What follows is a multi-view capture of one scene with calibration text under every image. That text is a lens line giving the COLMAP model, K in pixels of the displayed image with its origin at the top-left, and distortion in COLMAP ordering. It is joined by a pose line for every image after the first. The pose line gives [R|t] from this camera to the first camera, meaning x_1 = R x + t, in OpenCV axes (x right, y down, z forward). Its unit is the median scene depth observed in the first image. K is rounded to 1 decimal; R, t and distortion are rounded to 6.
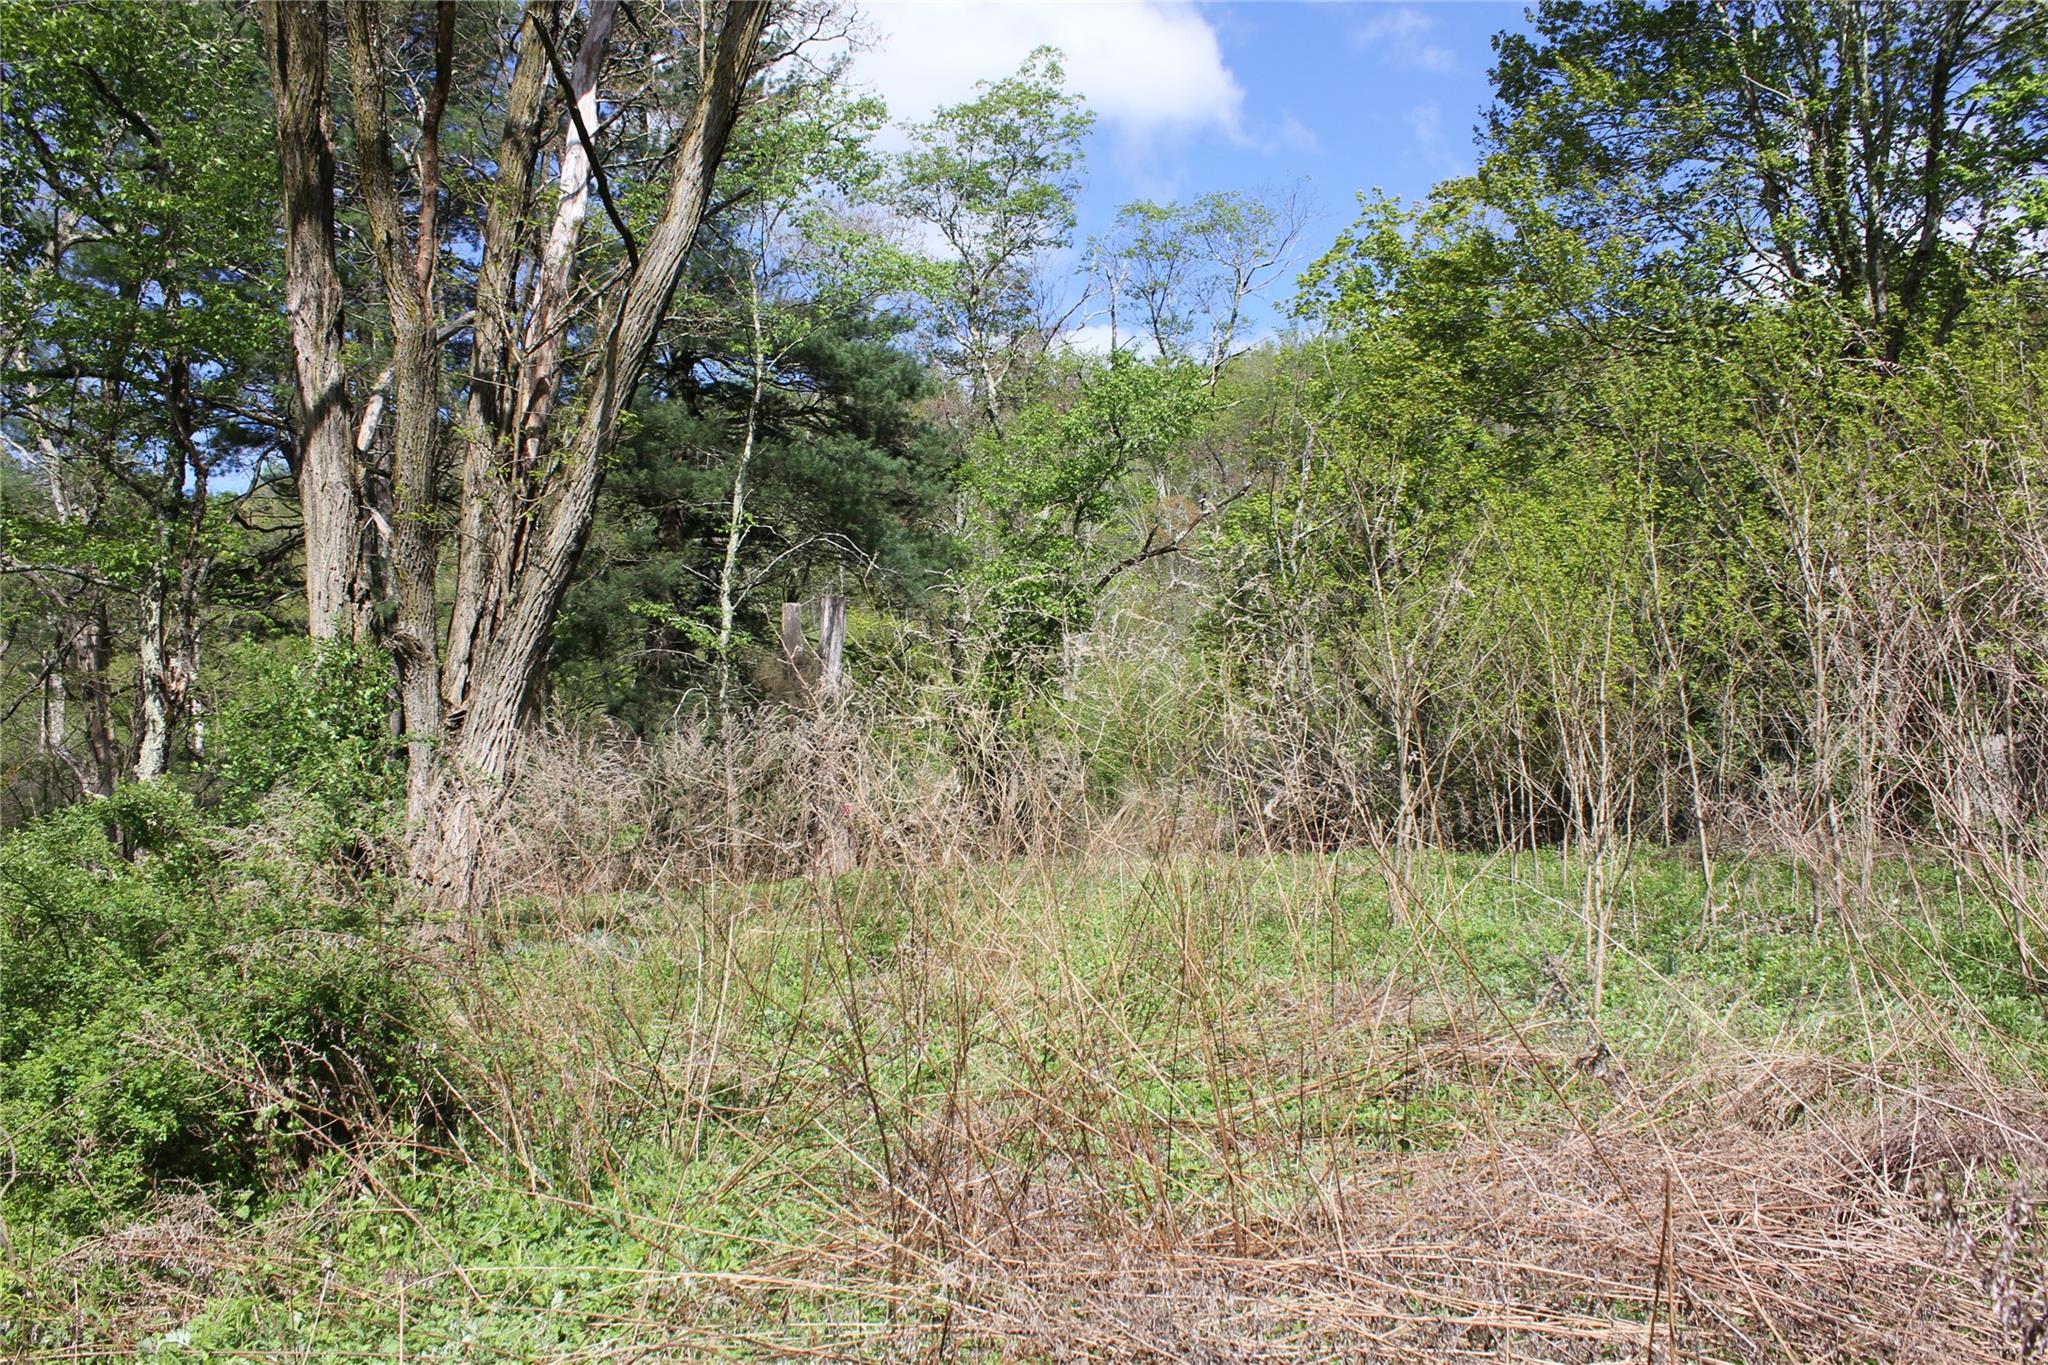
lens RADIAL K [[1779.4, 0, 1021.2], [0, 1779.4, 633.8], [0, 0, 1]] dist [-0.105085, 0.112683]
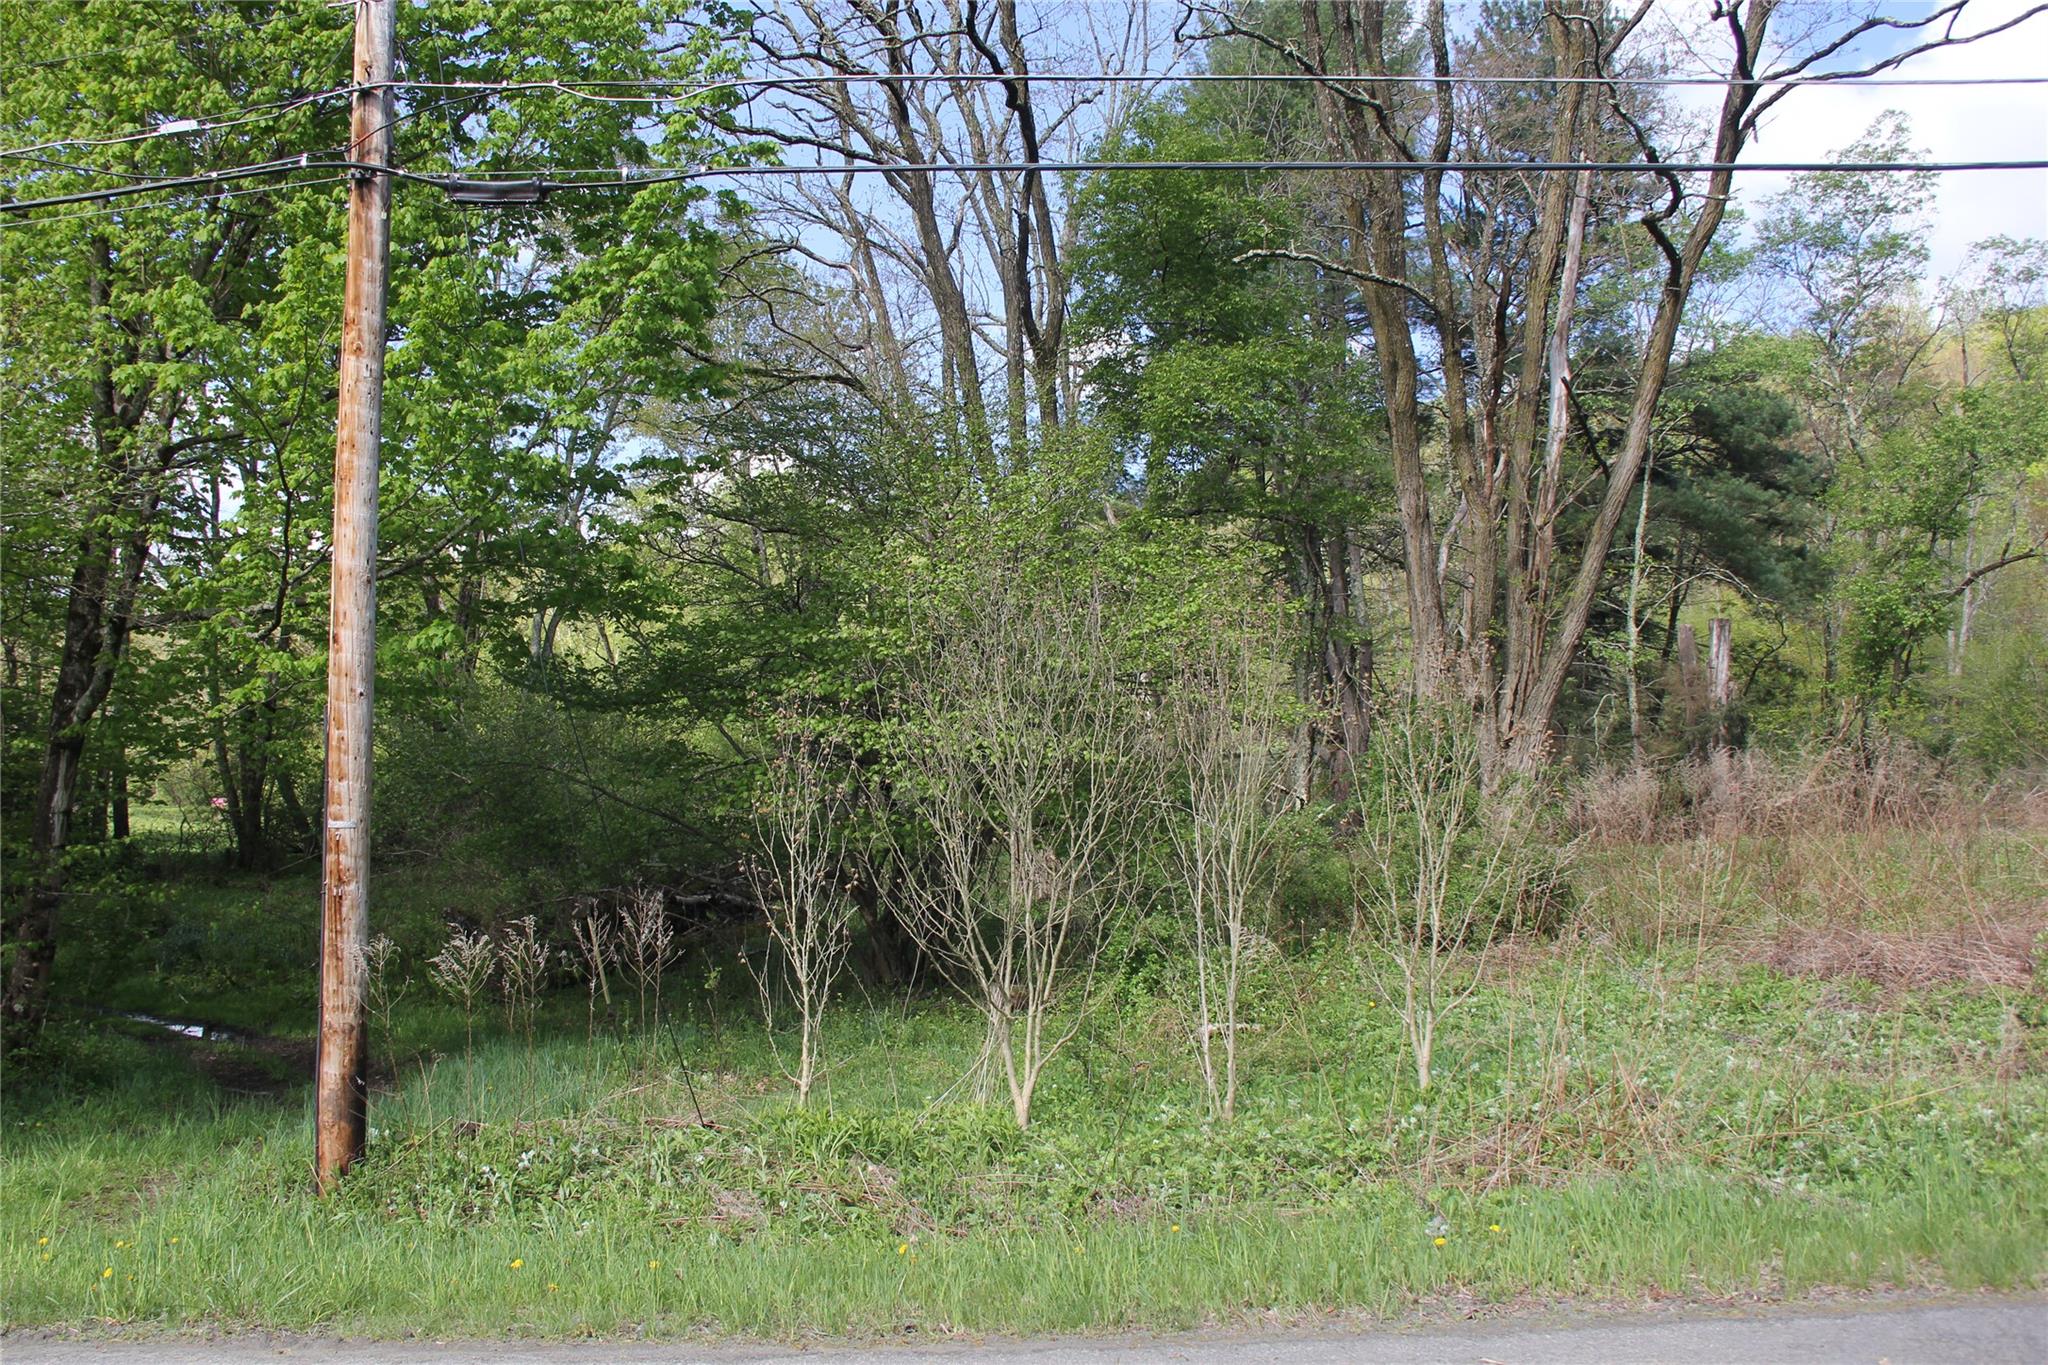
lens RADIAL K [[1779.4, 0, 1021.2], [0, 1779.4, 633.8], [0, 0, 1]] dist [-0.105085, 0.112683]
pose [[0.887836, -0.036291, -0.458726, 0.020431], [0.044339, 0.998994, 0.006783, -0.033404], [0.458018, -0.026362, 0.888552, -0.278491]]
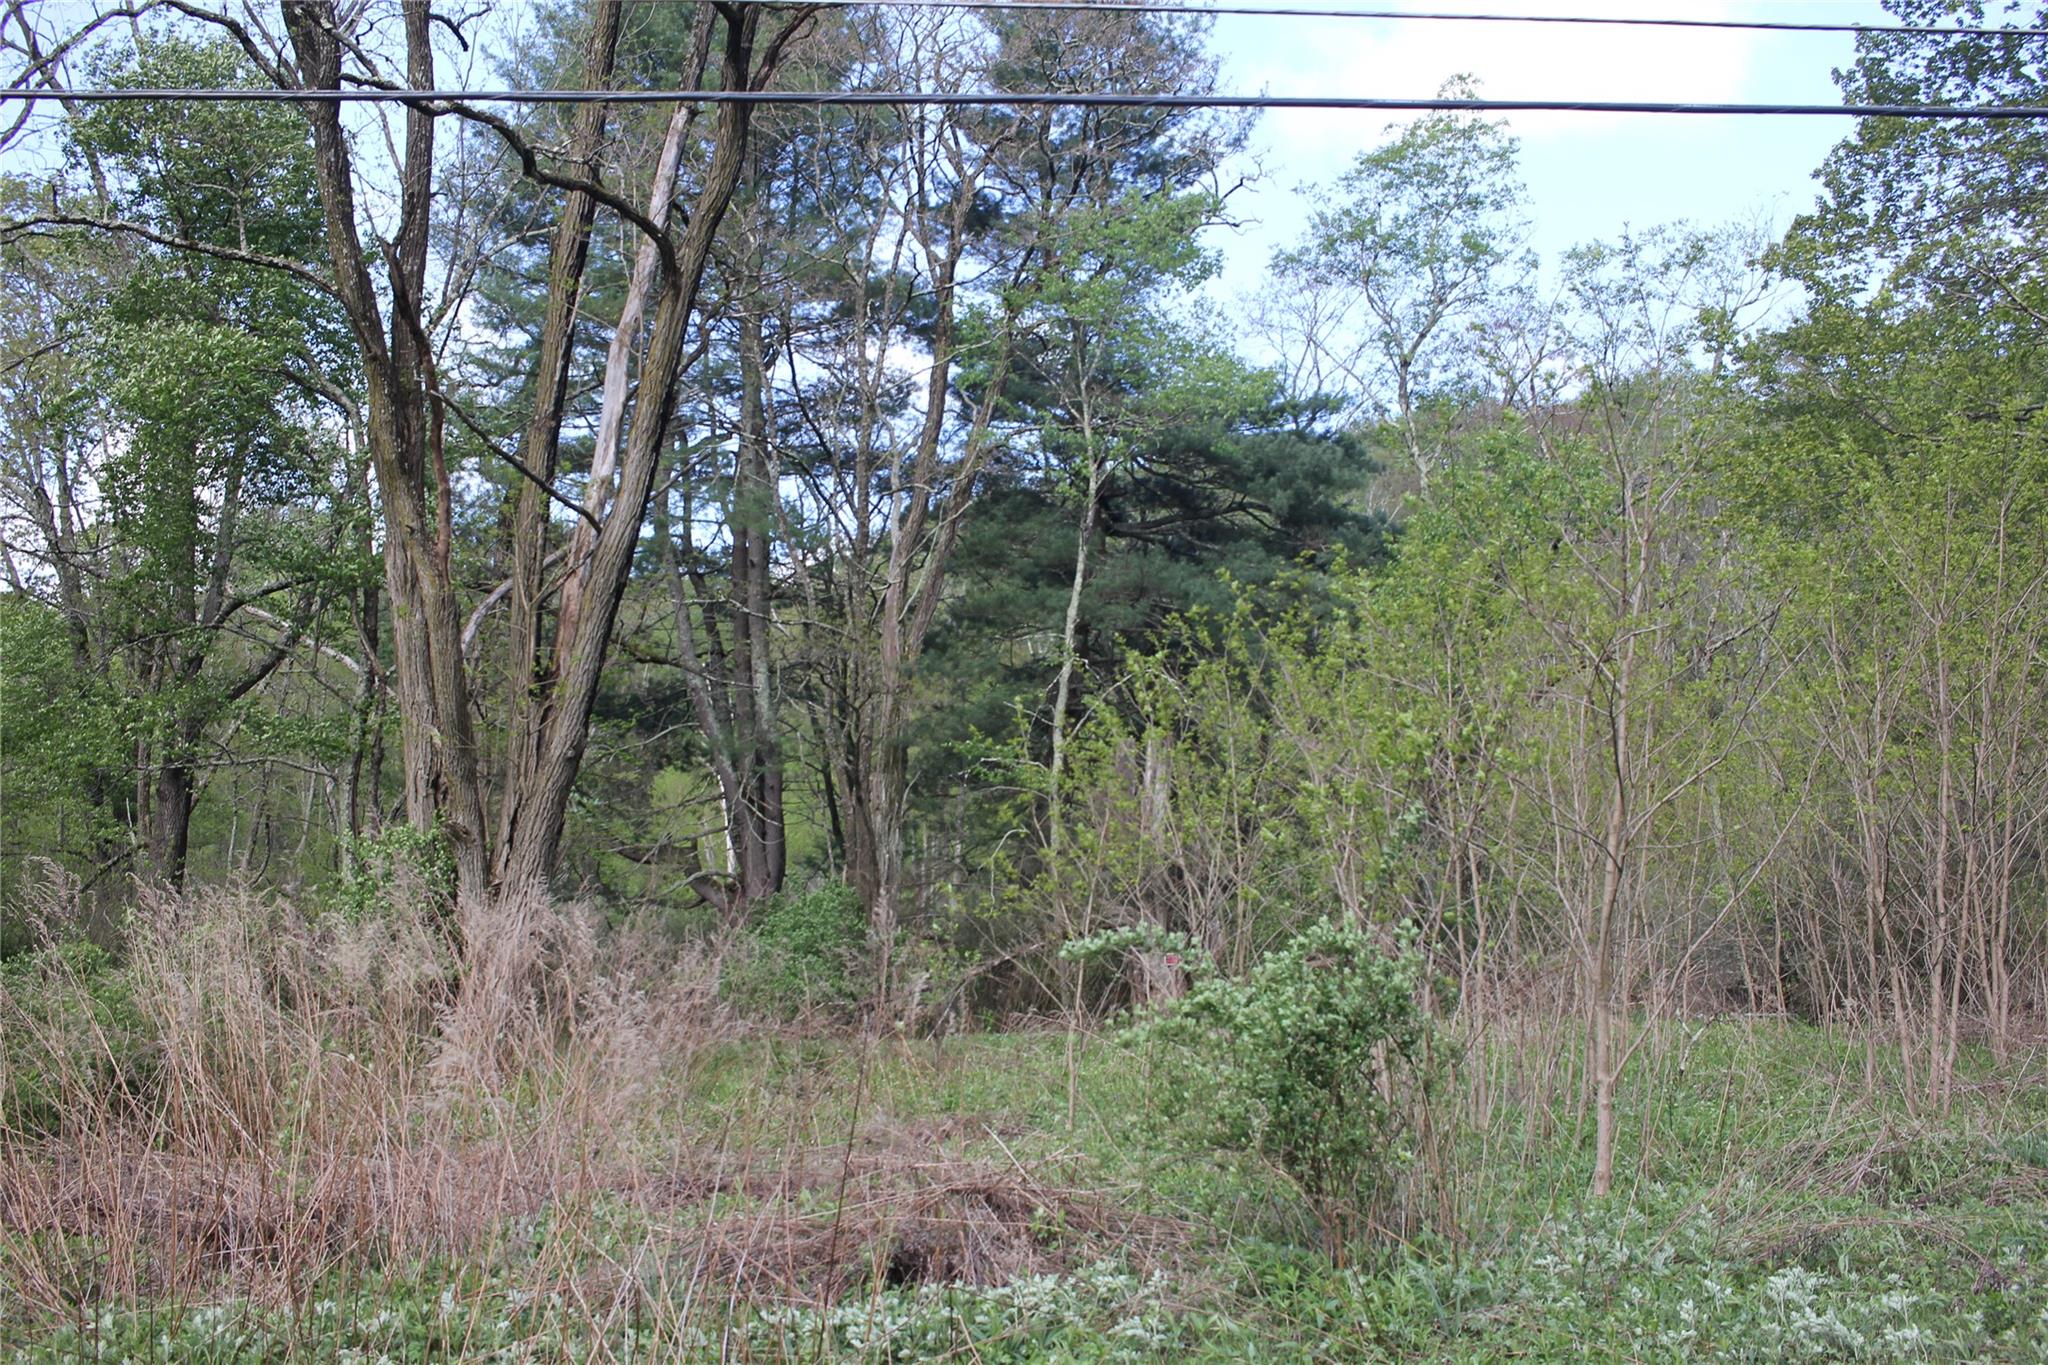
lens RADIAL K [[2366.2, 0, 1024.0], [0, 2366.2, 682.5], [0, 0, 1]] dist [-0.012421, -0.137536]
pose [[0.930885, -0.026485, -0.364350, 0.243838], [0.022476, 0.999631, -0.015238, -0.023944], [0.364619, 0.005996, 0.931137, -0.170211]]
